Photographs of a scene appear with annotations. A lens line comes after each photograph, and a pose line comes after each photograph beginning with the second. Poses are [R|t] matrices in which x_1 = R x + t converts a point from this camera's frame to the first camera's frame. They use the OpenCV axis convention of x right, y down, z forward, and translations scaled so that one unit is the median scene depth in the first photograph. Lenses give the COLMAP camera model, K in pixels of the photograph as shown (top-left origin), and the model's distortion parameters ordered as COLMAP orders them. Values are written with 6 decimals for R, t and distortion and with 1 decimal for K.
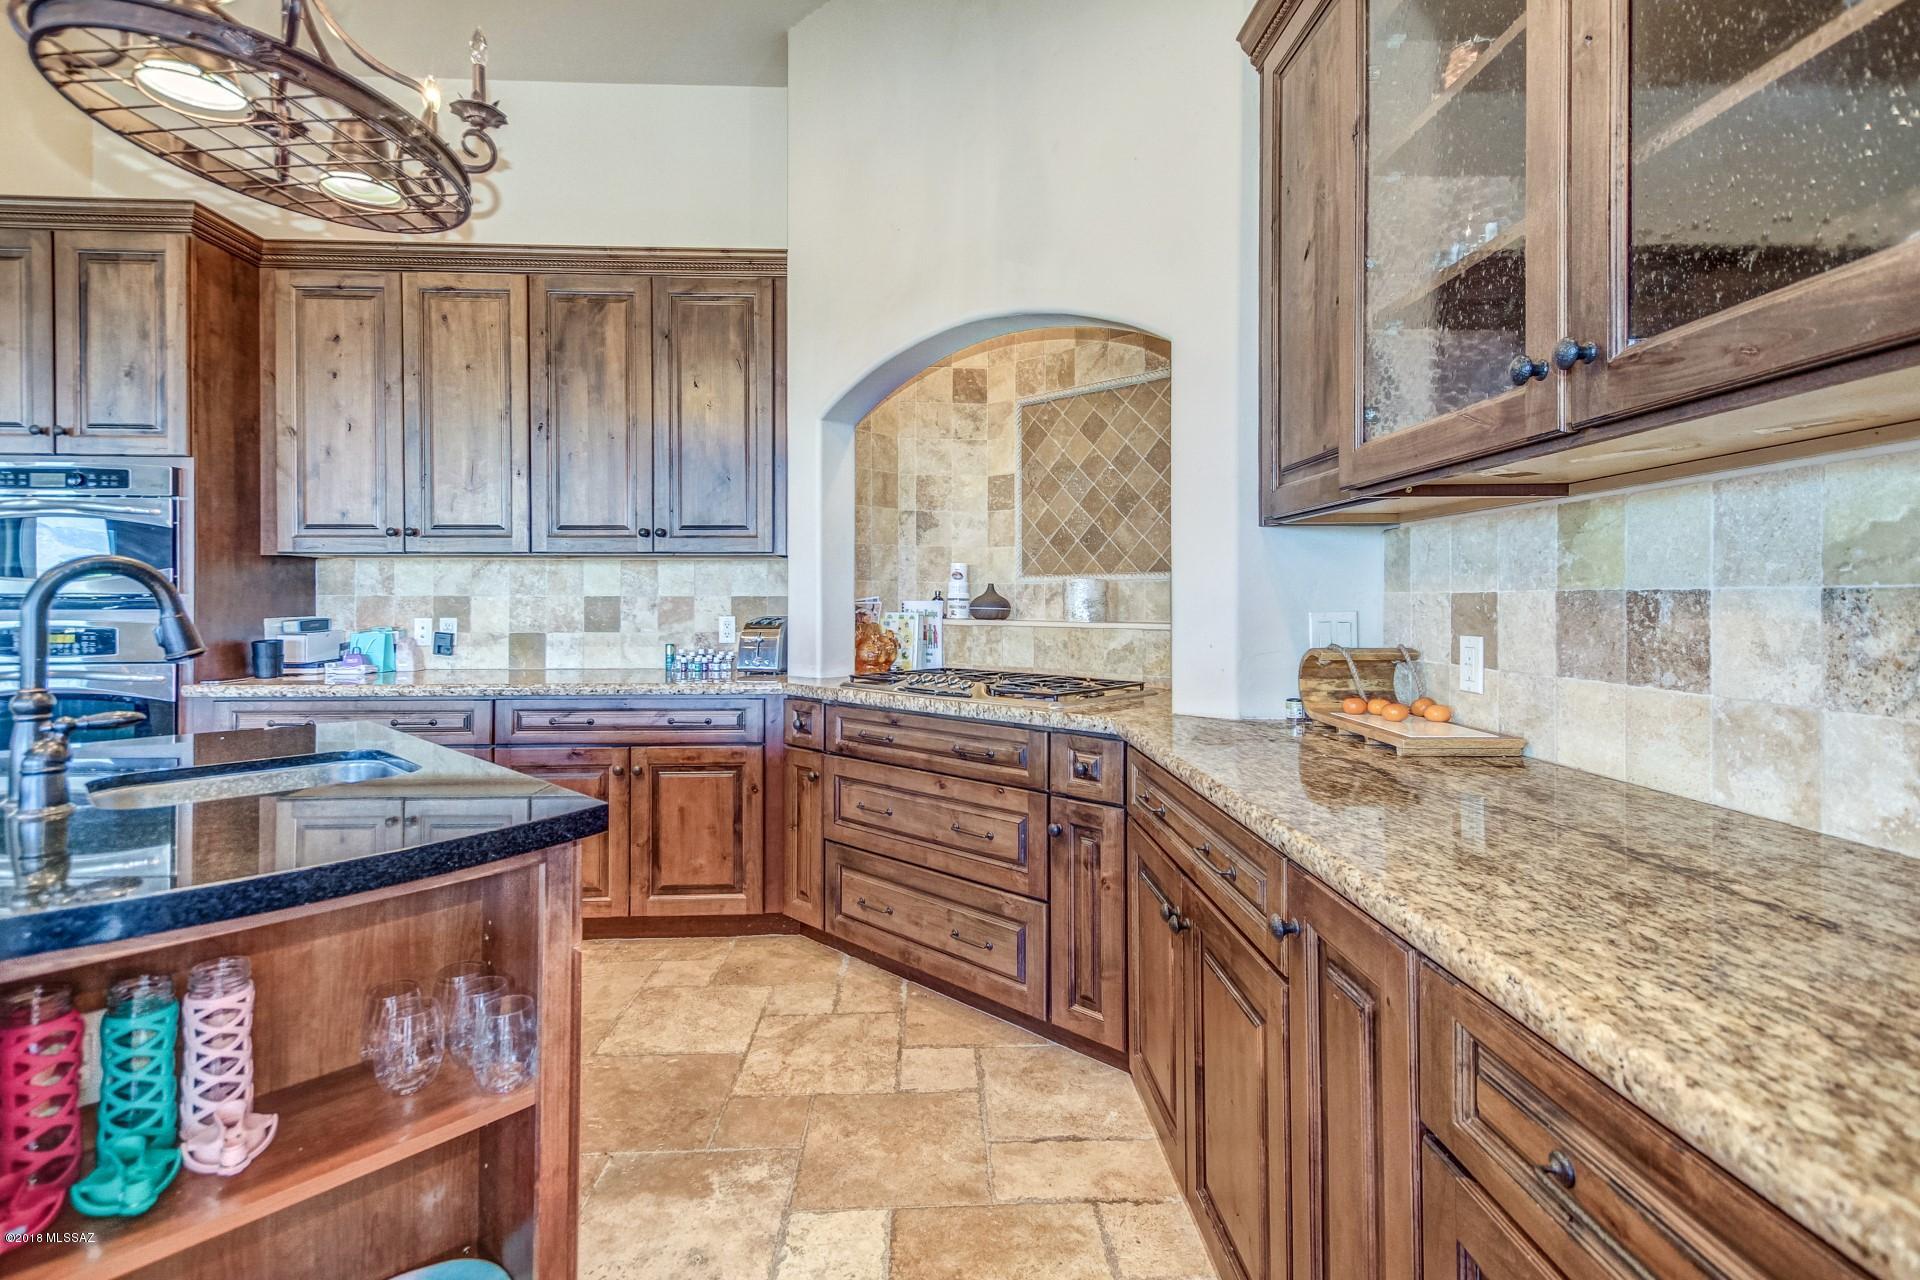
lens RADIAL K [[877.7, 0, 957.7], [0, 877.7, 602.3], [0, 0, 1]] dist [0.024060, 0.000644]
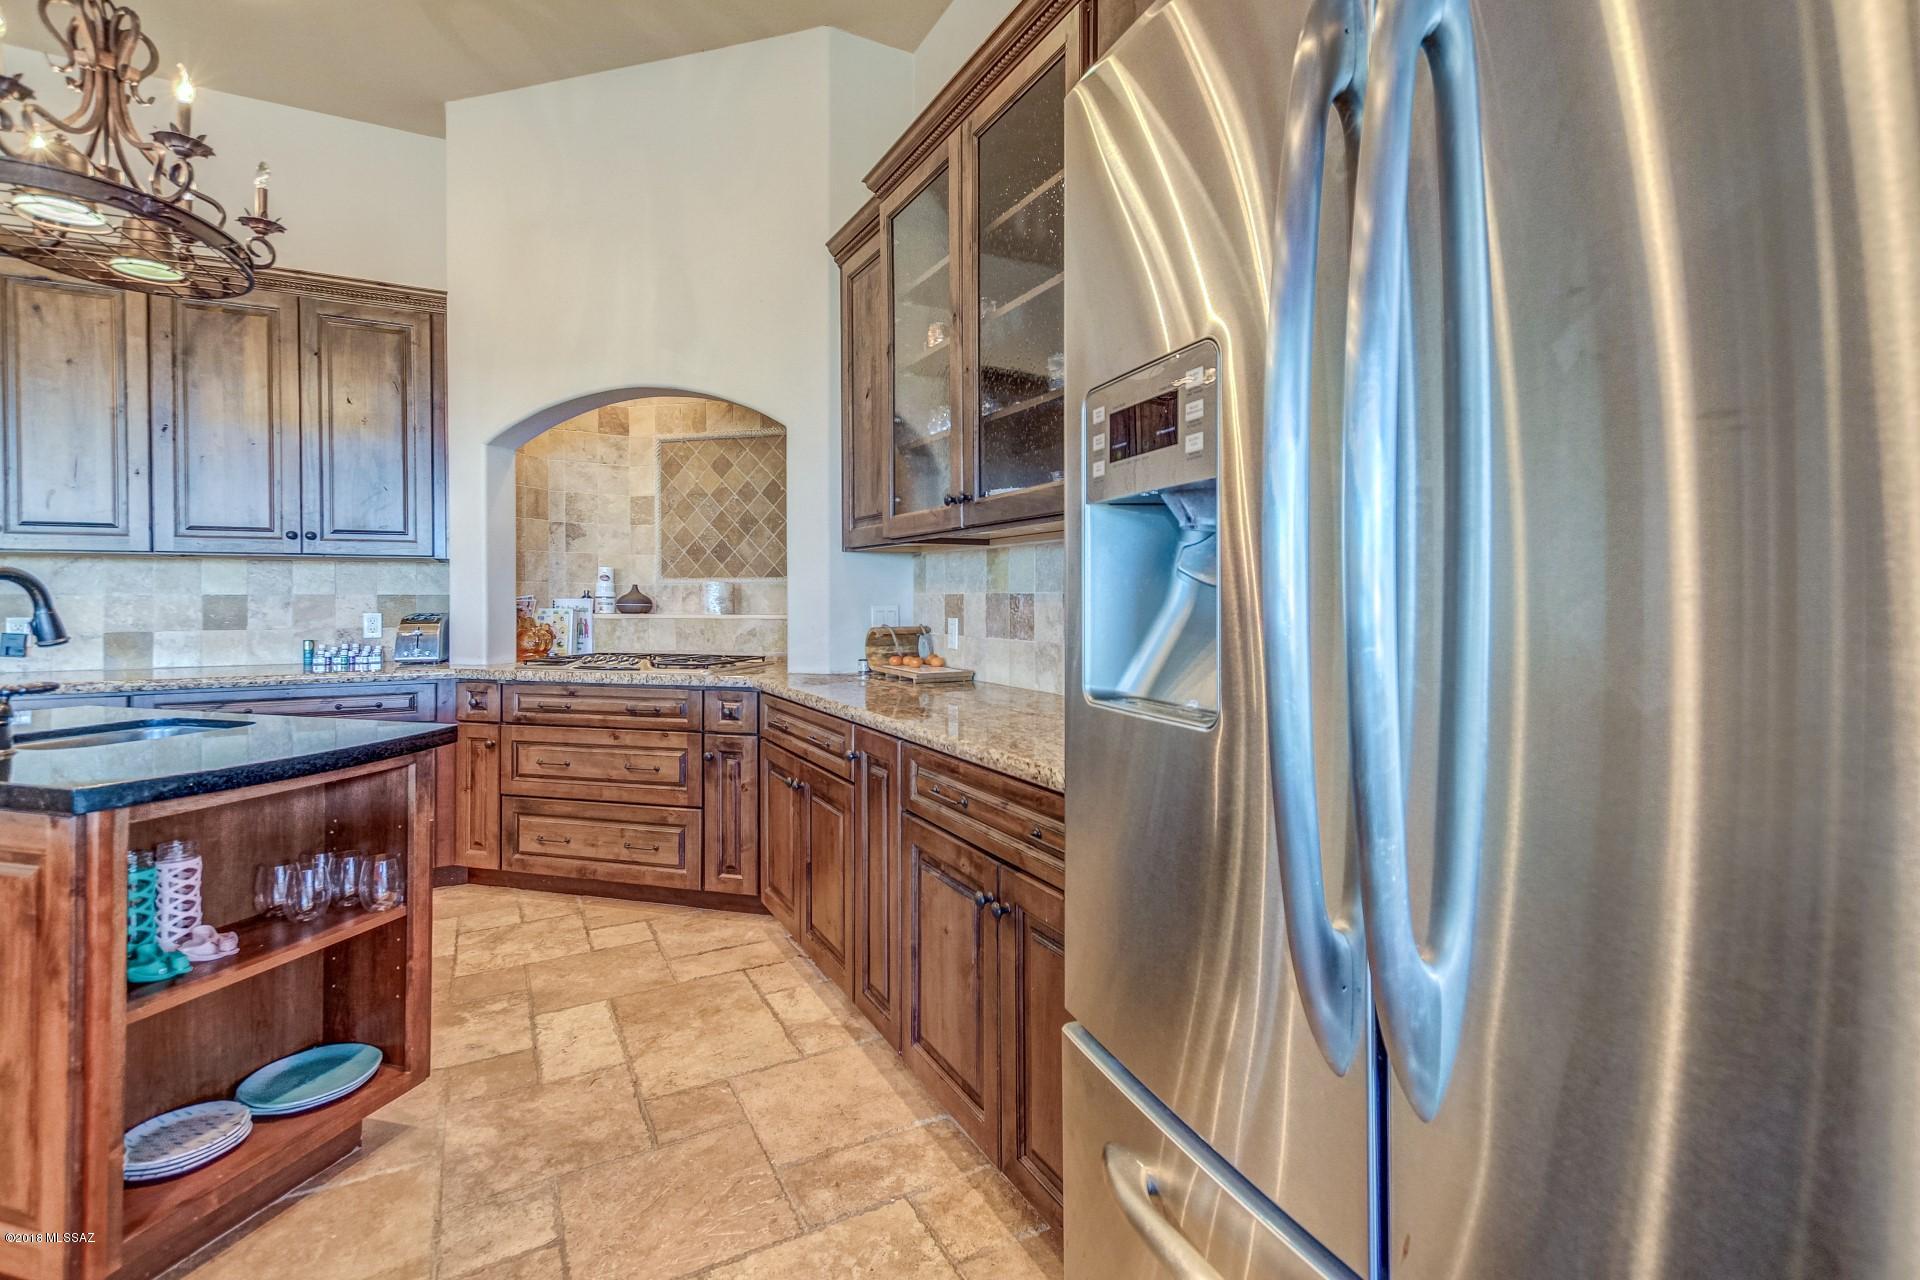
lens RADIAL K [[877.7, 0, 957.3], [0, 877.7, 597.0], [0, 0, 1]] dist [0.024060, 0.000644]
pose [[0.897108, -0.000796, 0.441810, -0.128367], [0.001803, 0.999997, -0.001858, -0.000884], [-0.441807, 0.002463, 0.897107, -0.384713]]
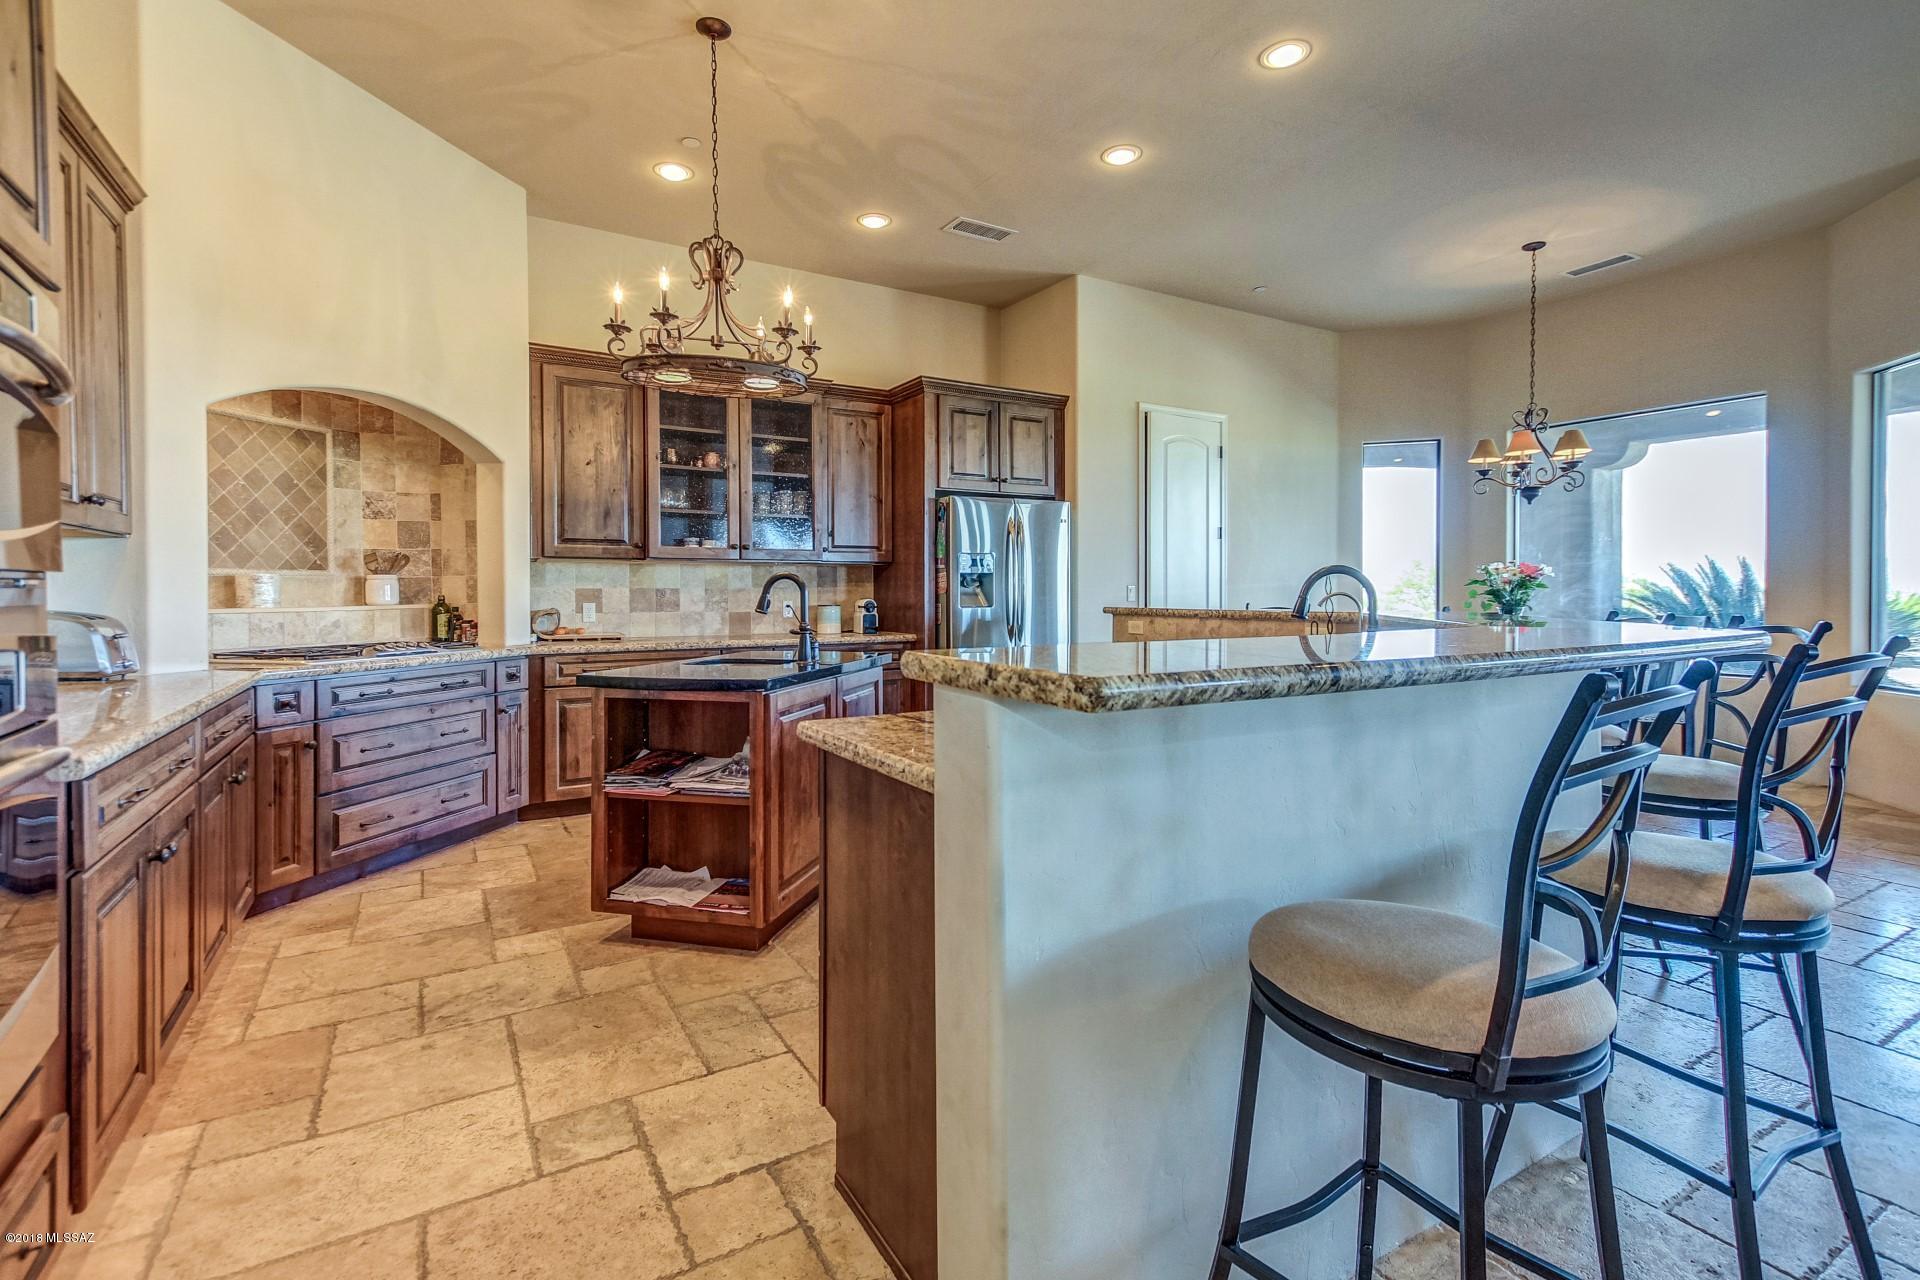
lens RADIAL K [[877.7, 0, 947.9], [0, 877.7, 601.2], [0, 0, 1]] dist [0.024060, 0.000644]
pose [[-0.478752, -0.000778, 0.877950, -1.602887], [0.009262, 0.999939, 0.005936, 0.015921], [-0.877901, 0.010974, -0.478716, 0.848421]]
